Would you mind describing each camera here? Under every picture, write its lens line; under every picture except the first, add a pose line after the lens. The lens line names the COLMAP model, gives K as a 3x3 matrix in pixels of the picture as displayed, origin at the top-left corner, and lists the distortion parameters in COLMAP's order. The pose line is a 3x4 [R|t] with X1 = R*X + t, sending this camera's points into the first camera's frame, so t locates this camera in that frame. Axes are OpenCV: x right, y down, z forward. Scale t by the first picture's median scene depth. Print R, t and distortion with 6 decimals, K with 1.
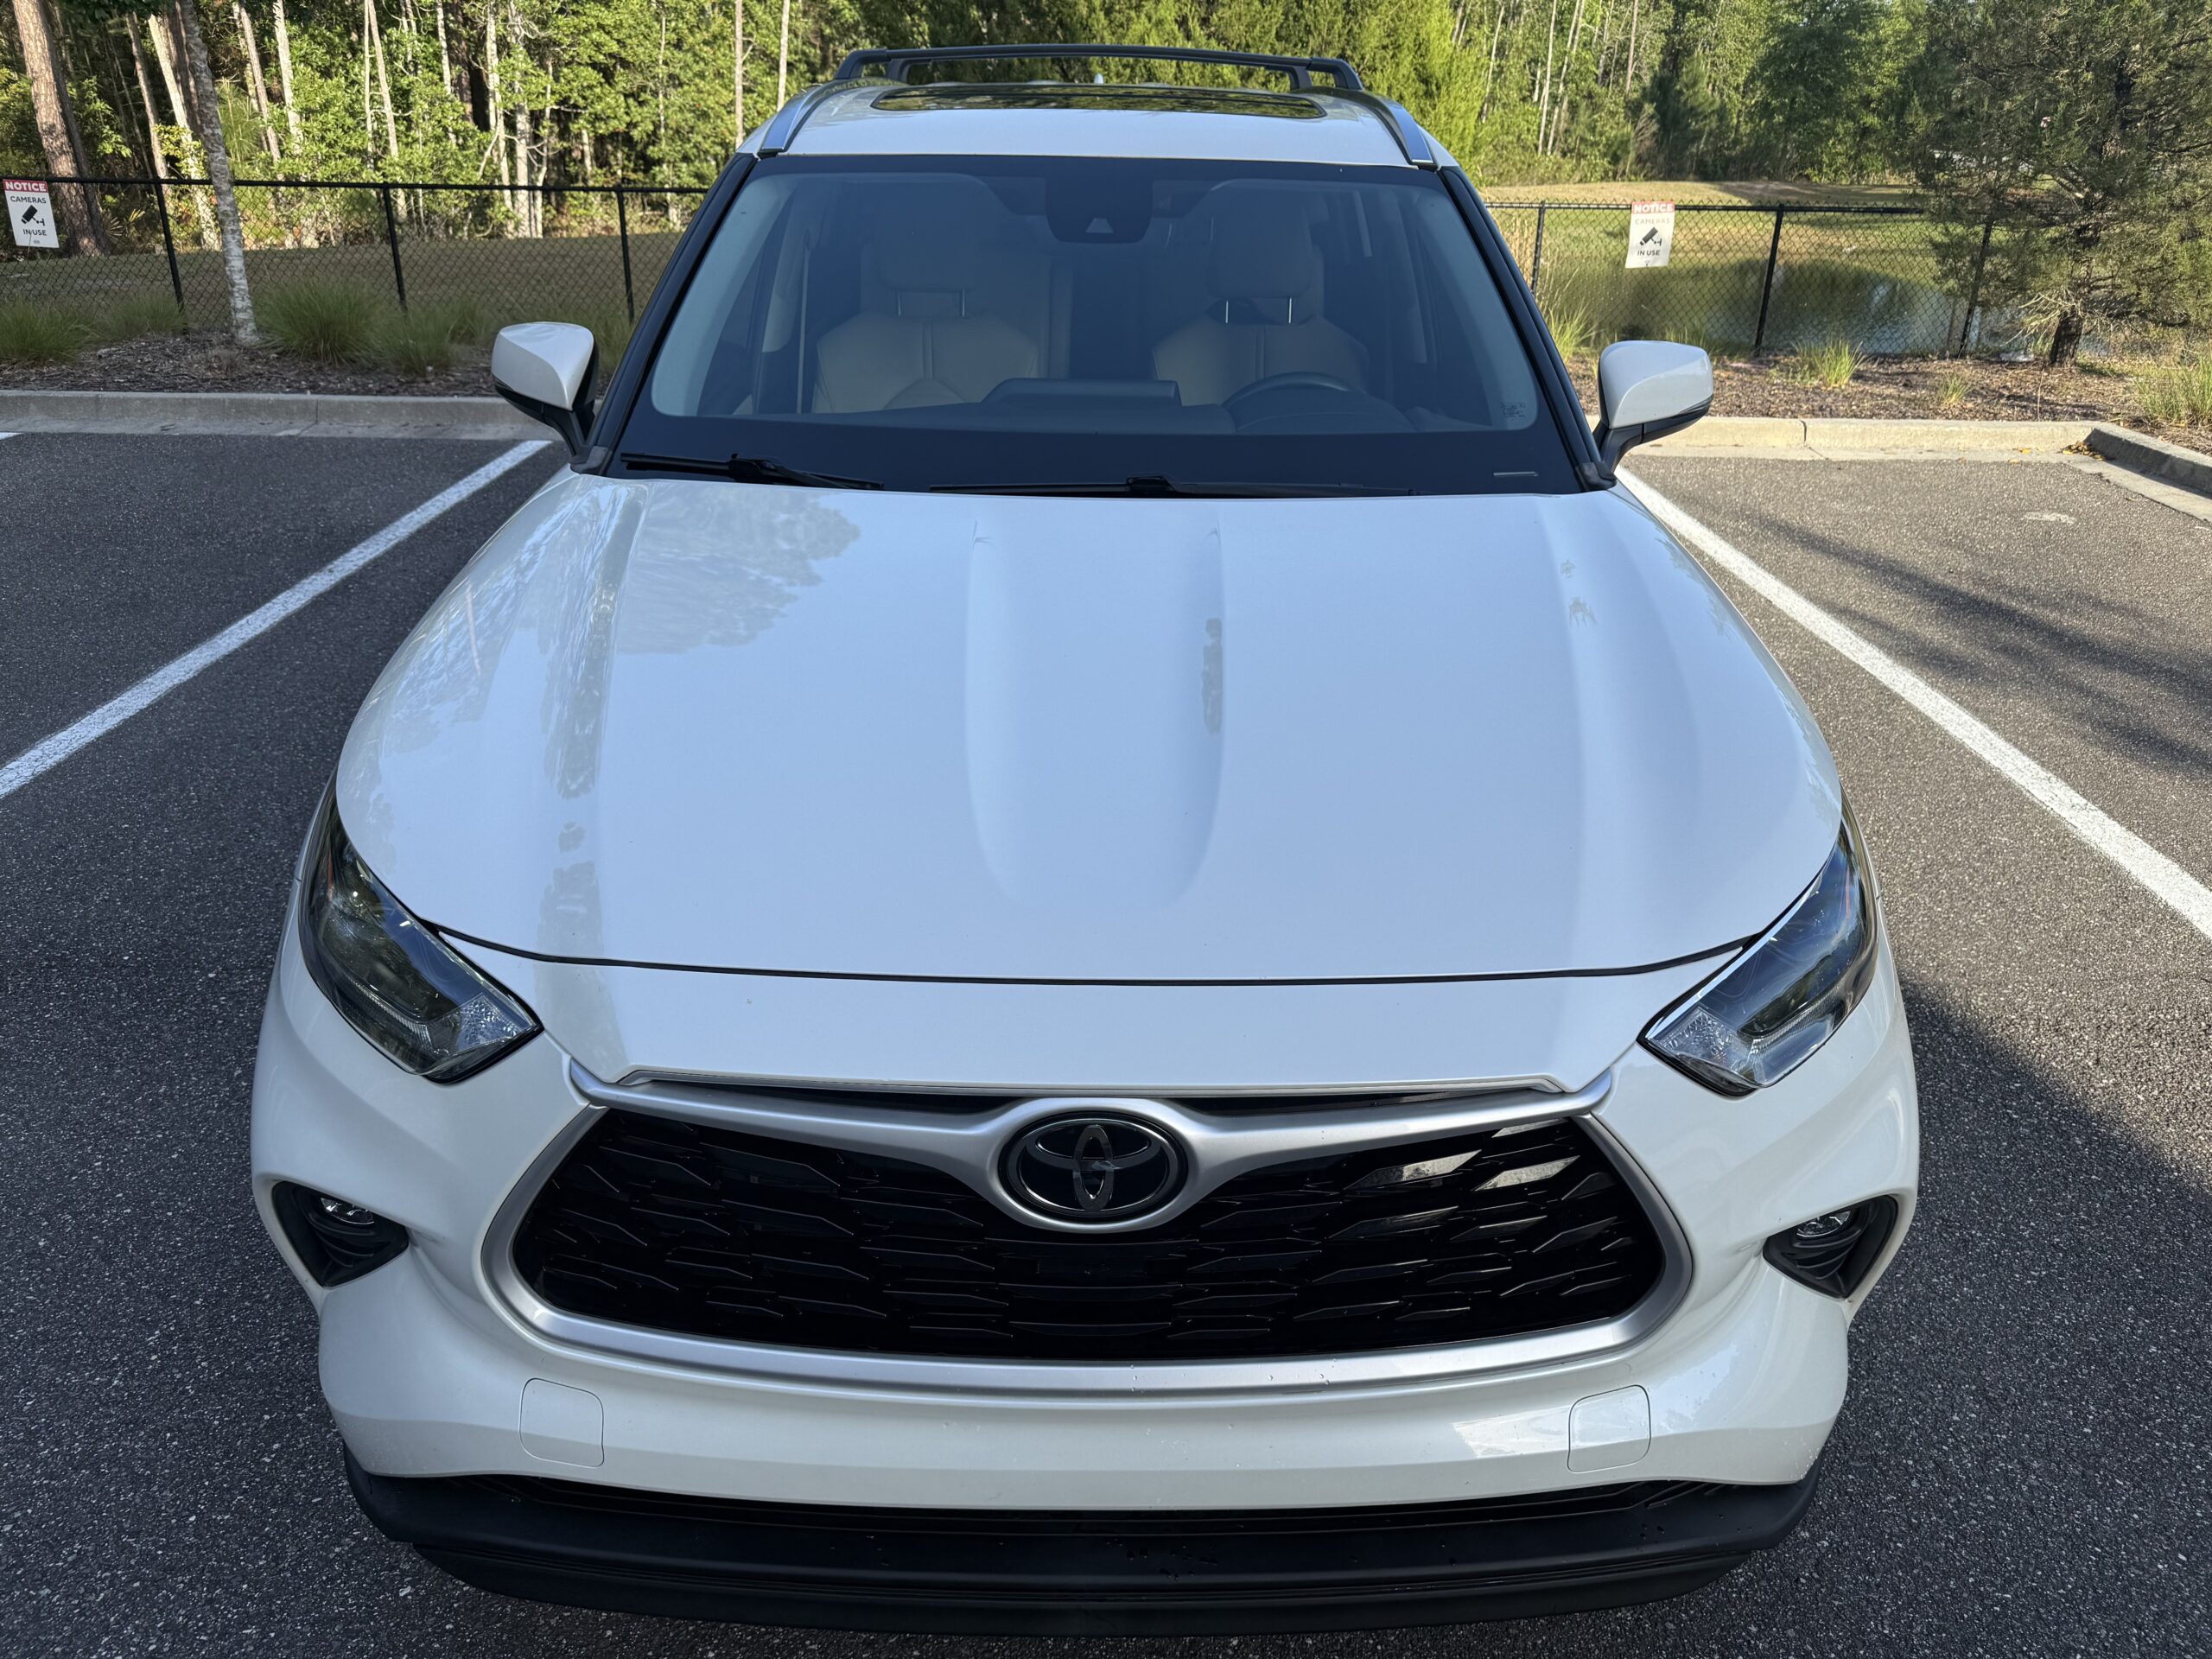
lens RADIAL K [[1560.2, 0, 1099.2], [0, 1560.2, 826.1], [0, 0, 1]] dist [0.074721, -0.102015]
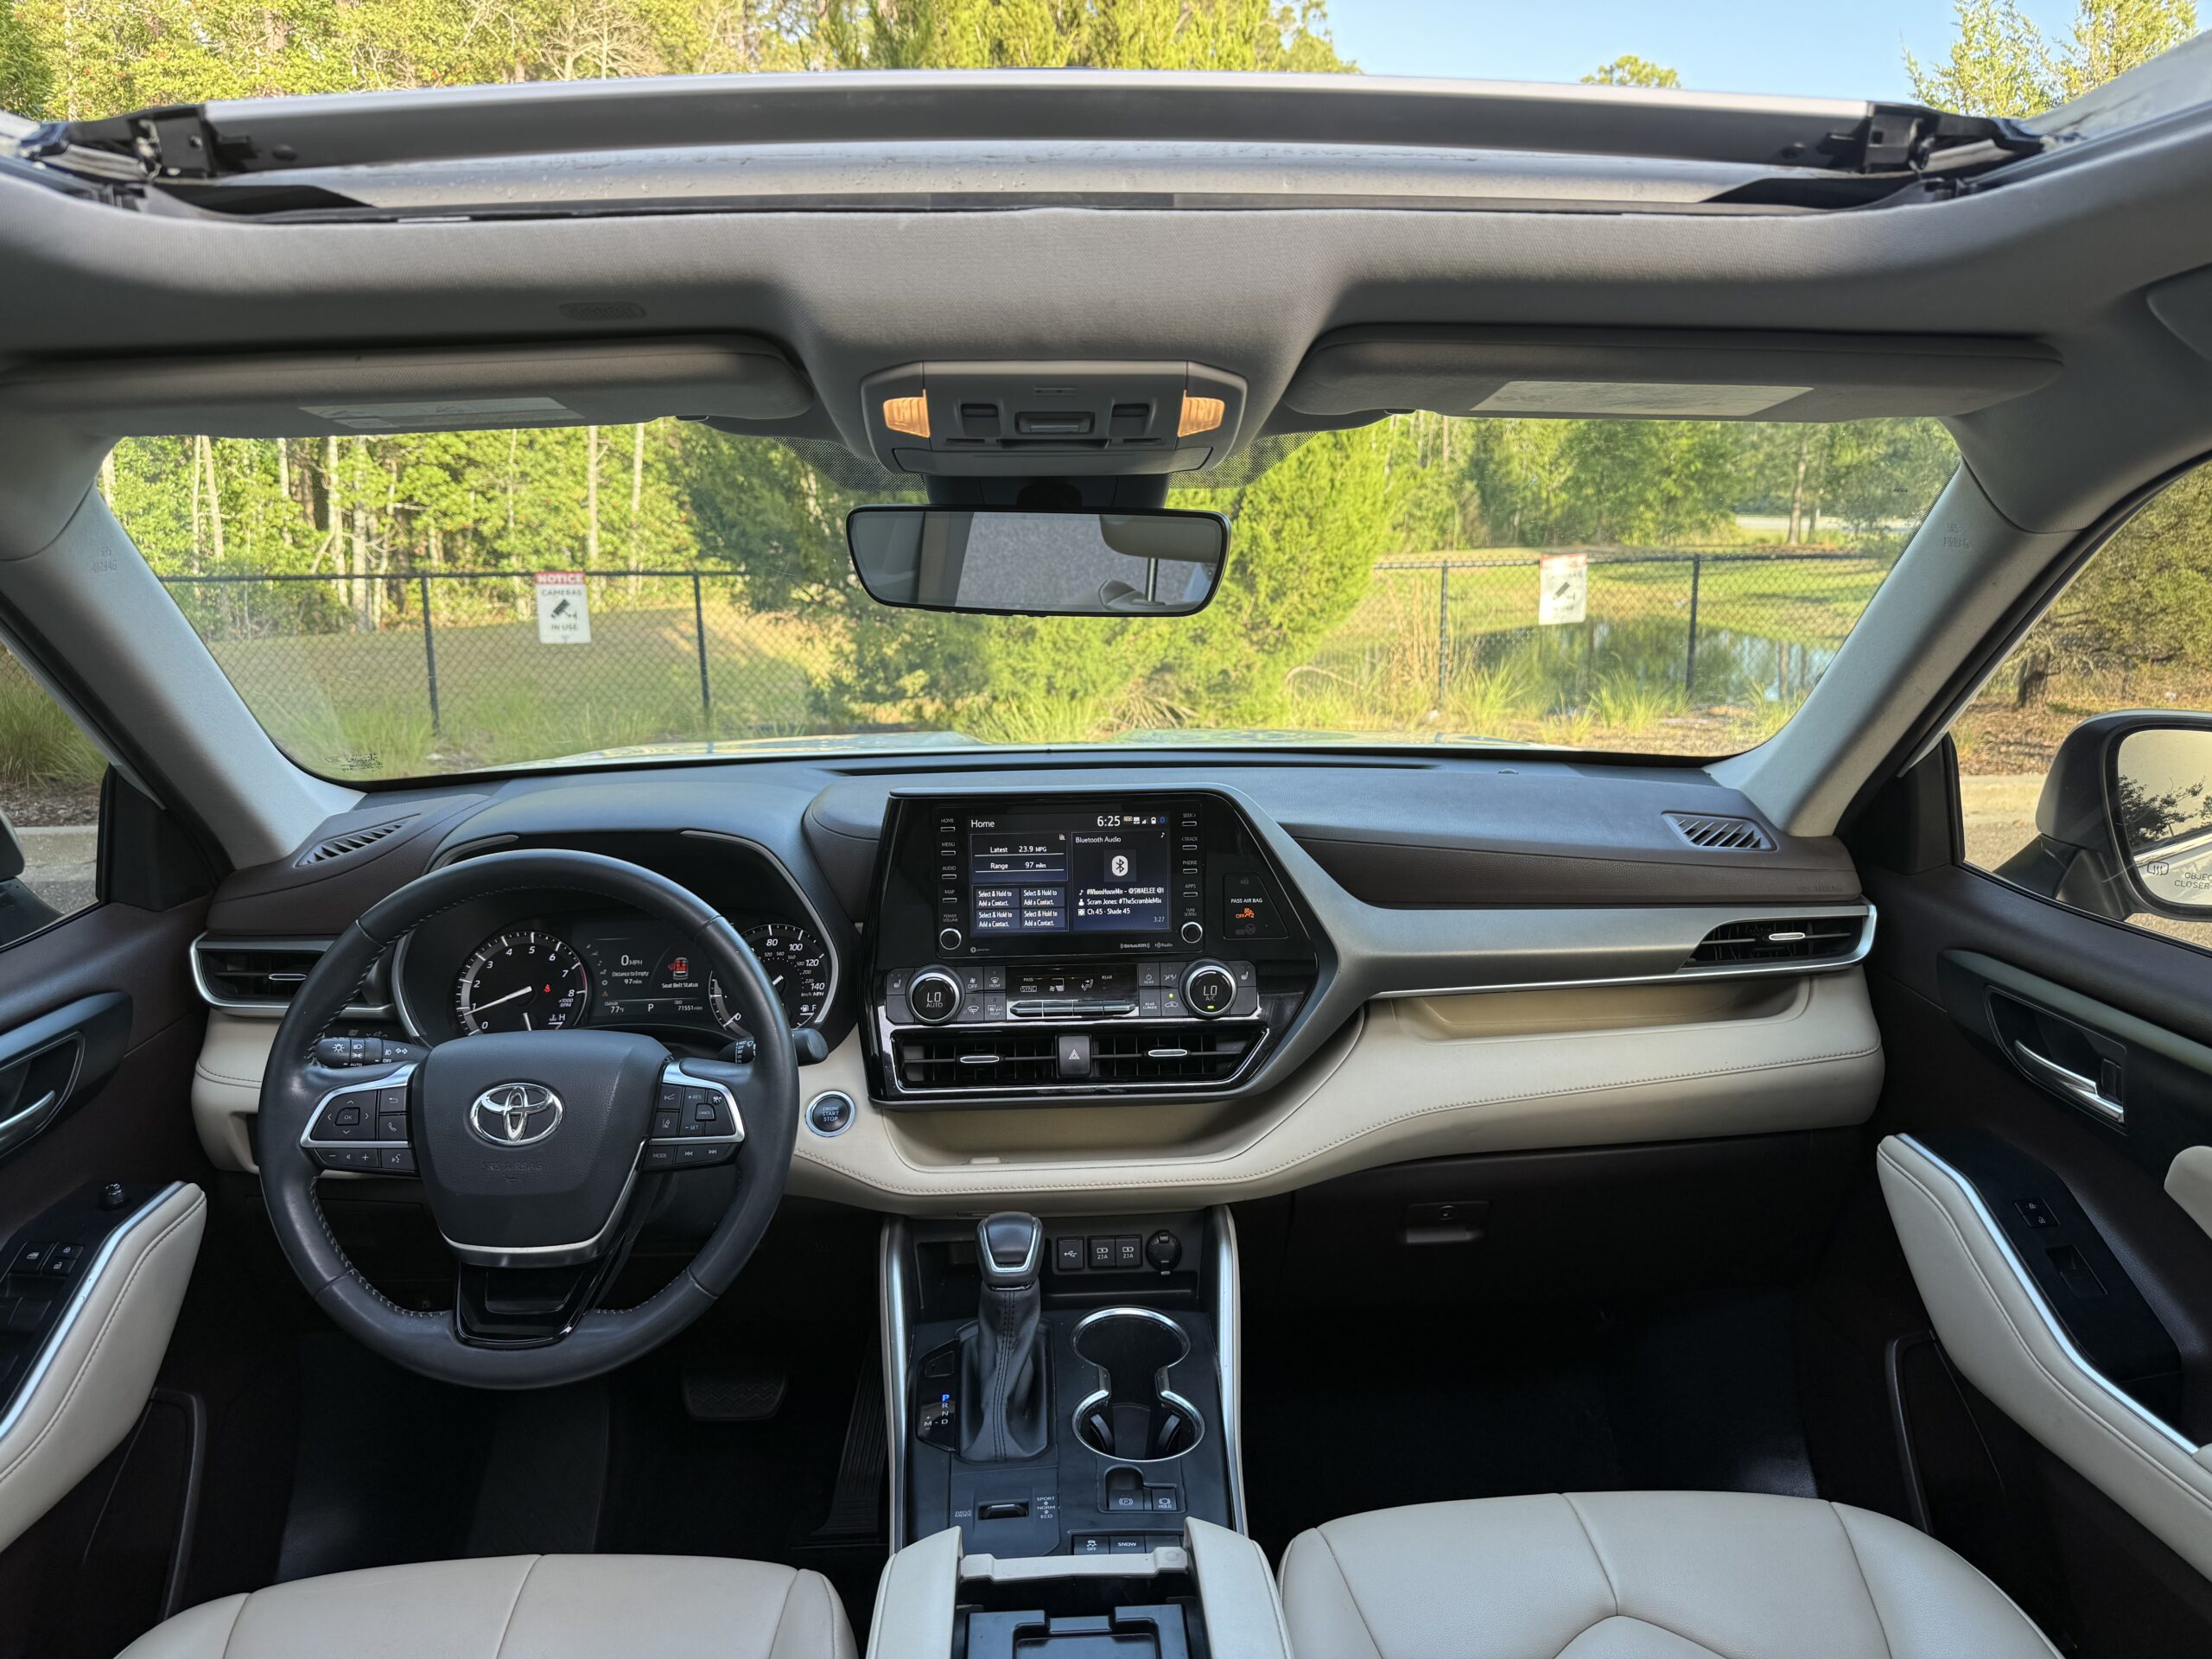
lens RADIAL K [[1560.2, 0, 1099.2], [0, 1560.2, 826.1], [0, 0, 1]] dist [0.074721, -0.102015]
pose [[0.995518, -0.043684, 0.083883, -0.010586], [0.061141, 0.973940, -0.218410, -0.070232], [-0.072156, 0.222559, 0.972245, 0.201574]]
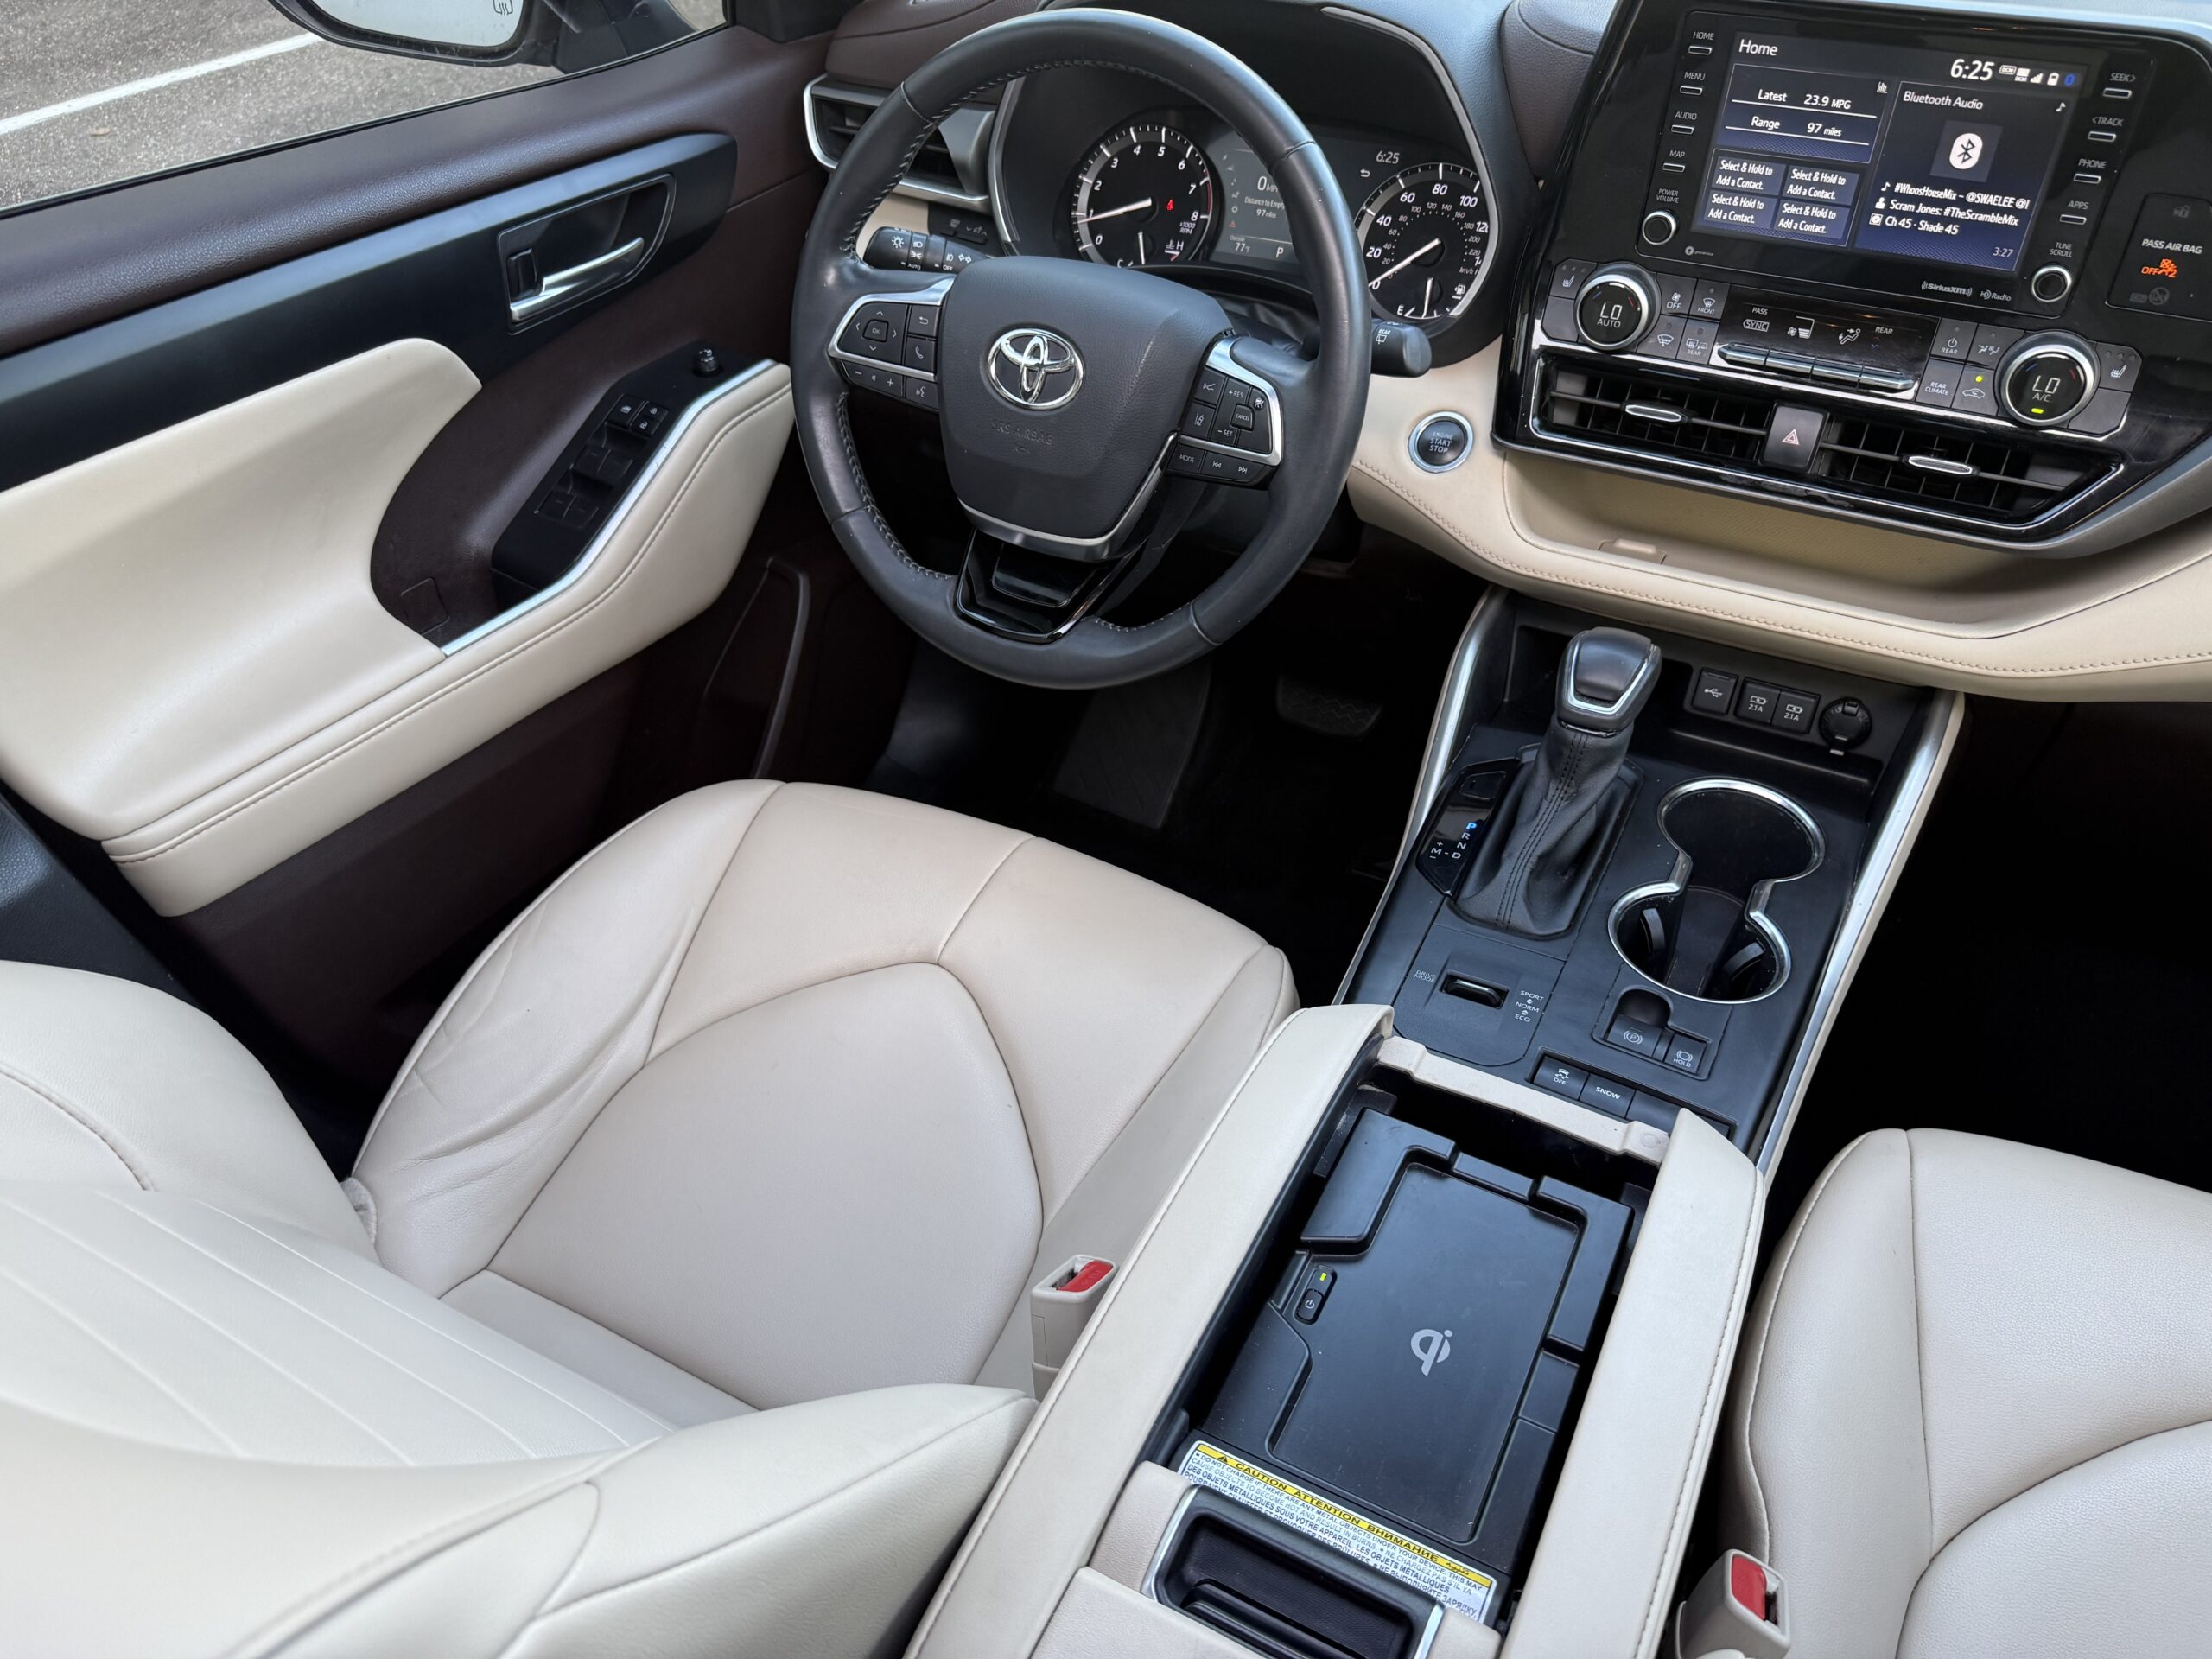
lens RADIAL K [[1588.3, 0, 1096.3], [0, 1588.3, 828.6], [0, 0, 1]] dist [0.015679, -0.023785]
pose [[0.900924, 0.250938, -0.354070, 0.001183], [-0.157449, 0.949284, 0.272157, -0.078739], [0.404407, -0.189445, 0.894743, 0.235683]]
